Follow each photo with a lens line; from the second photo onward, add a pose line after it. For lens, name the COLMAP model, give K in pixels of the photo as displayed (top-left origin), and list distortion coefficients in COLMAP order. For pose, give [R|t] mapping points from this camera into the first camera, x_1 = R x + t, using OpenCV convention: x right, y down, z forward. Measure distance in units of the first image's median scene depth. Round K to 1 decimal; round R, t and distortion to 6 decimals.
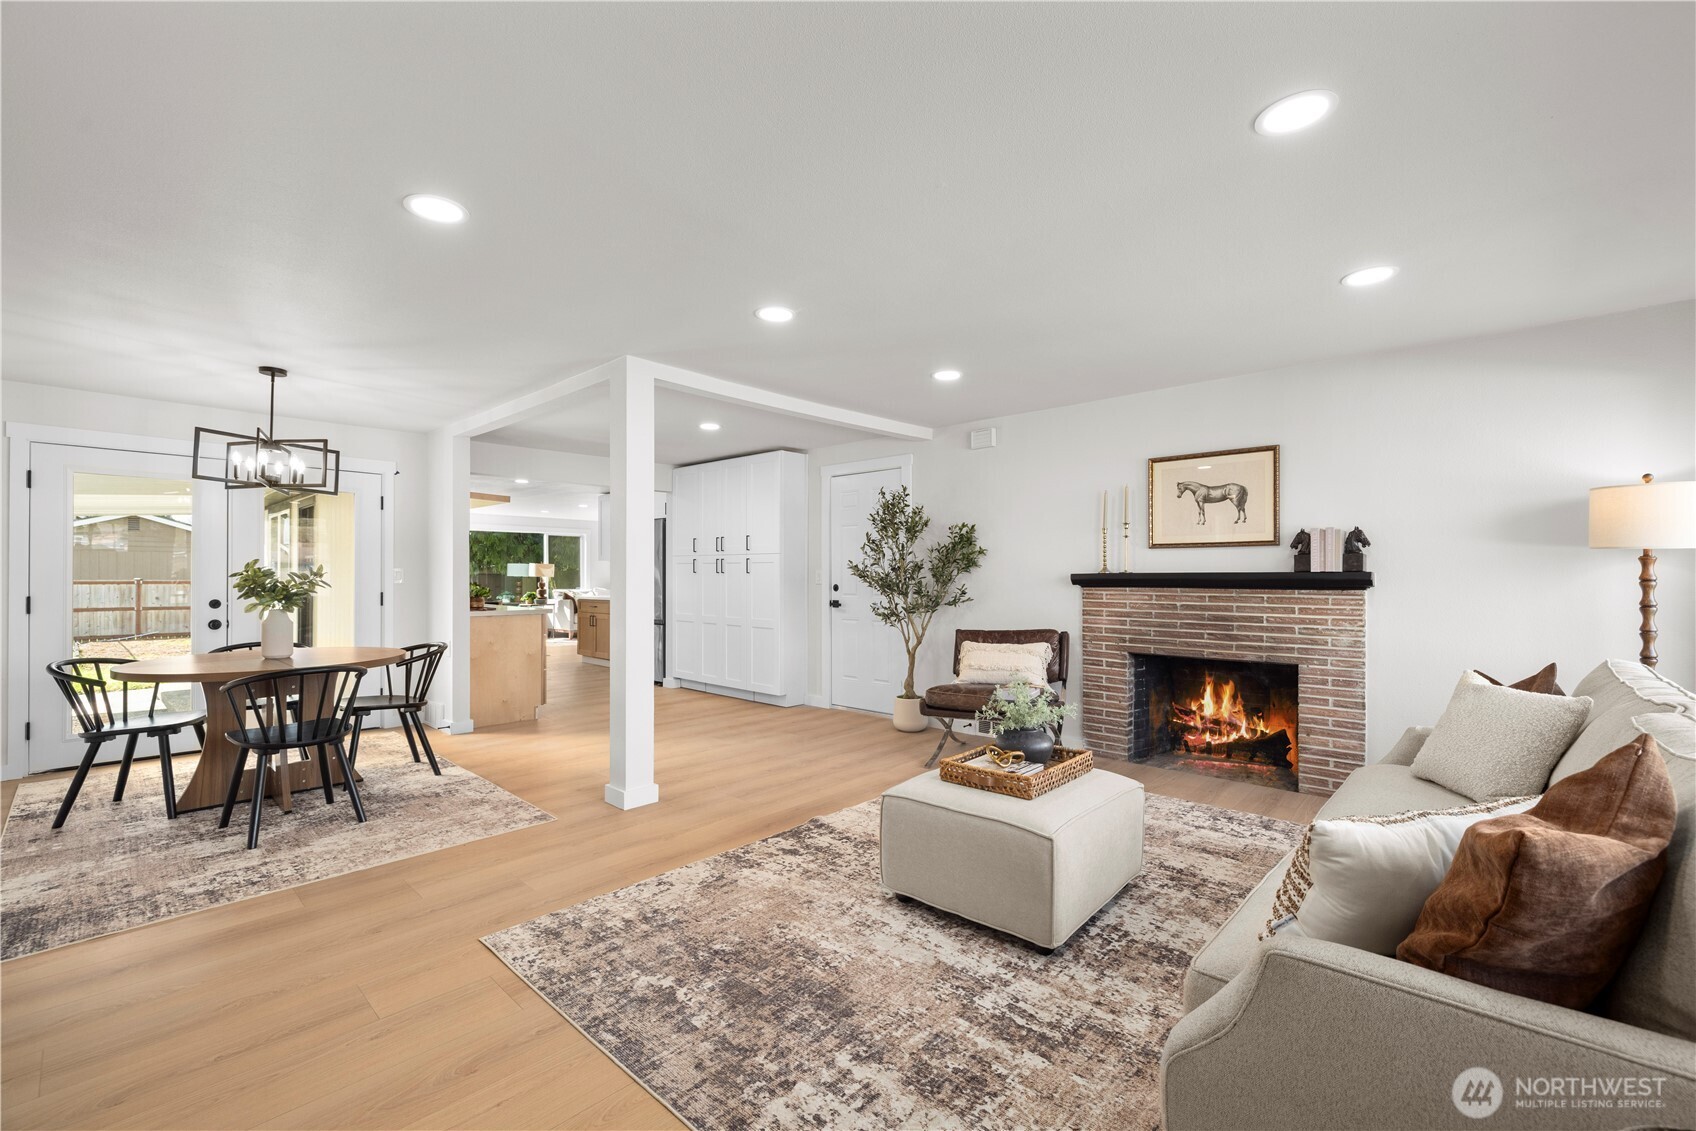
lens RADIAL K [[710.2, 0, 849.9], [0, 710.2, 575.3], [0, 0, 1]] dist [0.002550, -0.000516]
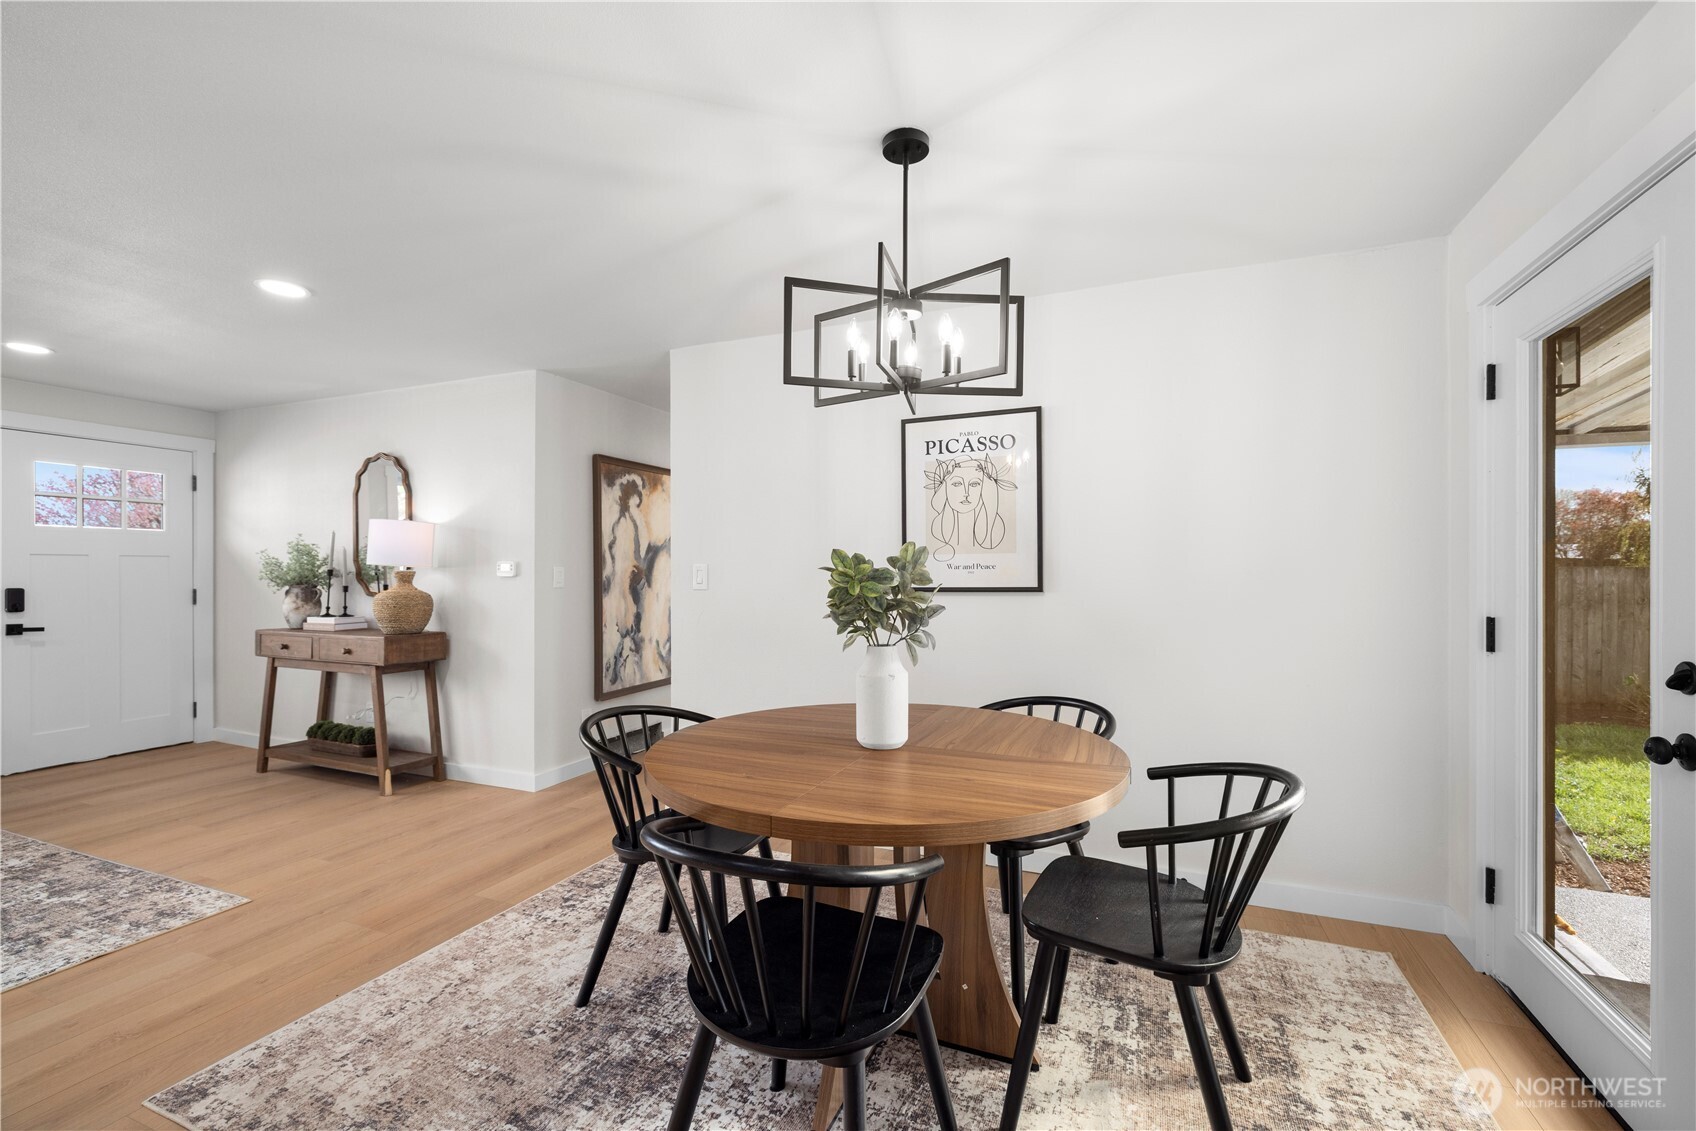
lens RADIAL K [[710.2, 0, 860.6], [0, 710.2, 576.1], [0, 0, 1]] dist [0.002550, -0.000516]
pose [[-0.934459, -0.001891, -0.356067, -0.682265], [-0.001746, 0.999998, -0.000728, -0.000618], [0.356068, -0.000059, -0.934460, 1.600698]]
